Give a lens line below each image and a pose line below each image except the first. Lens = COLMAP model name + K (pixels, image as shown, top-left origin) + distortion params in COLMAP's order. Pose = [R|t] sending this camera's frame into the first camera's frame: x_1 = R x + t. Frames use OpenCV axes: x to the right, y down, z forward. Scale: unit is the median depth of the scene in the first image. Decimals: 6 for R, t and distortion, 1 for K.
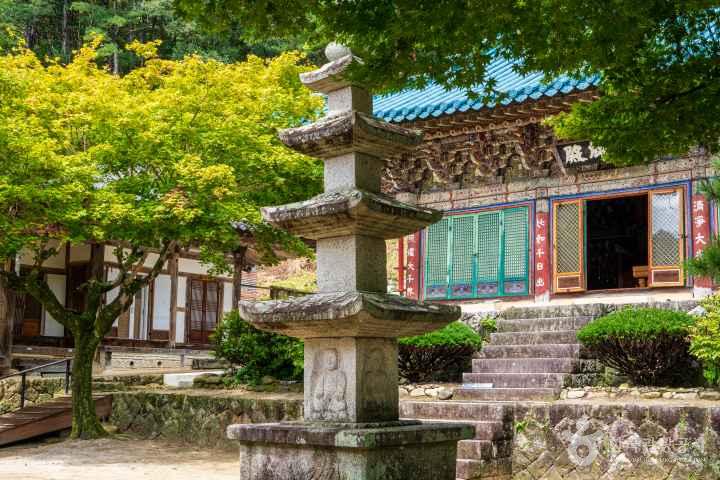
lens RADIAL K [[954.6, 0, 360.7], [0, 954.6, 243.1], [0, 0, 1]] dist [-0.001334, 0.057207]
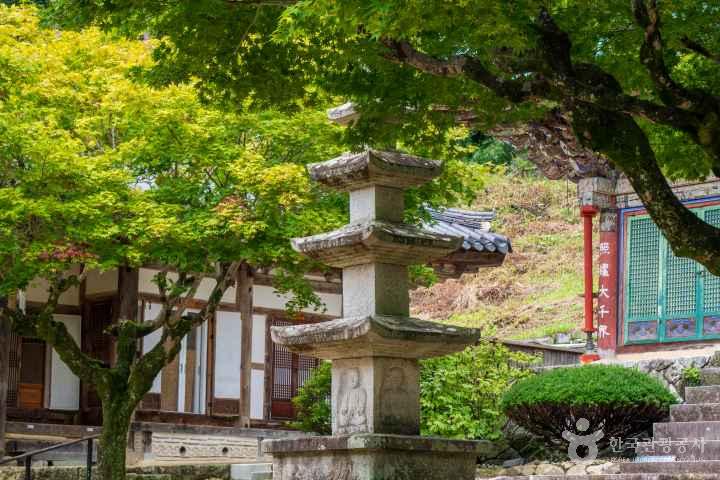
lens RADIAL K [[2050.3, 0, 361.2], [0, 2050.3, 238.7], [0, 0, 1]] dist [0.433767, -0.551691]
pose [[0.988512, -0.021249, -0.149642, 0.128621], [0.020642, 0.999771, -0.005609, -0.009259], [0.149726, 0.002455, 0.988724, -0.510546]]
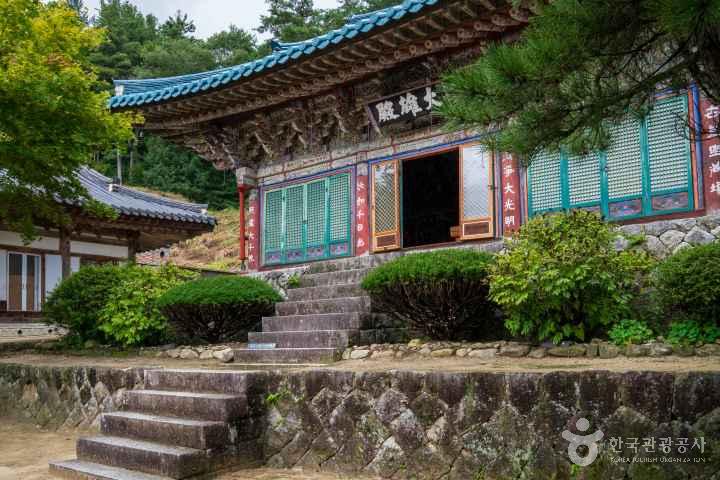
lens RADIAL K [[594.5, 0, 330.7], [0, 594.5, 303.2], [0, 0, 1]] dist [-0.069834, 0.013479]
pose [[0.999171, -0.032156, 0.024985, 0.159930], [0.029828, 0.995629, 0.088504, 0.056555], [-0.027722, -0.087686, 0.995762, 0.409504]]
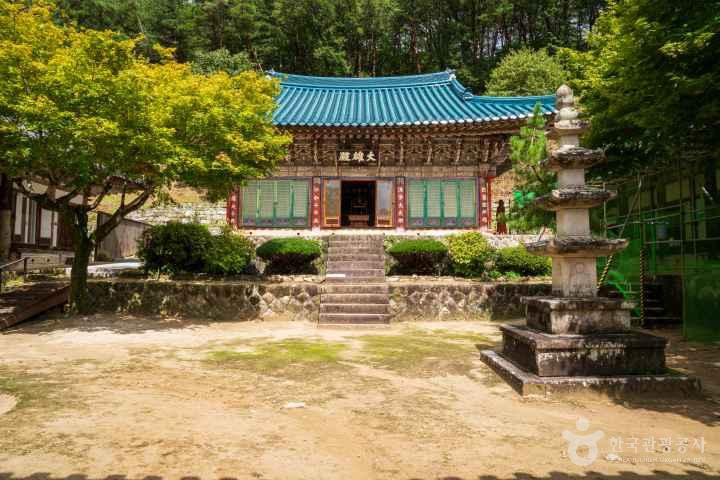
lens RADIAL K [[497.3, 0, 361.7], [0, 497.3, 241.7], [0, 0, 1]] dist [-0.099192, -0.000493]
pose [[0.786500, 0.031036, 0.616810, -0.408945], [-0.086183, 0.994480, 0.059854, 0.017863], [-0.611548, -0.100233, 0.784833, 0.187875]]
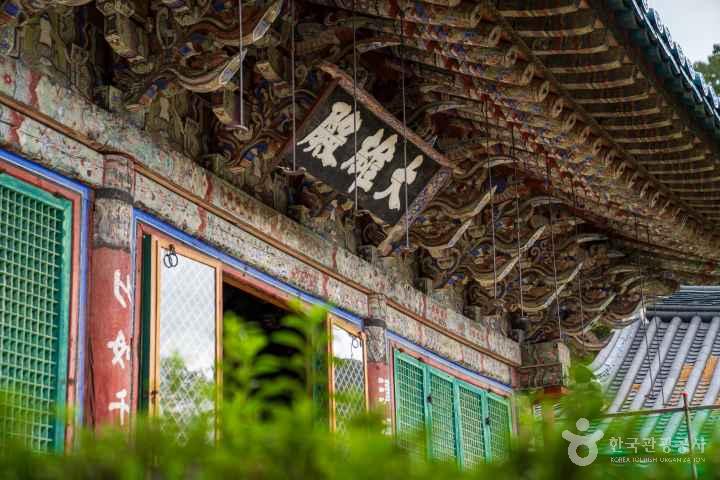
lens RADIAL K [[1376.4, 0, 359.3], [0, 1376.4, 240.2], [0, 0, 1]] dist [0.311294, 0.334613]
pose [[-0.222893, 0.283957, 0.932570, -0.210957], [-0.127512, 0.939925, -0.316673, 0.090805], [-0.966467, -0.189499, -0.173294, 1.185152]]
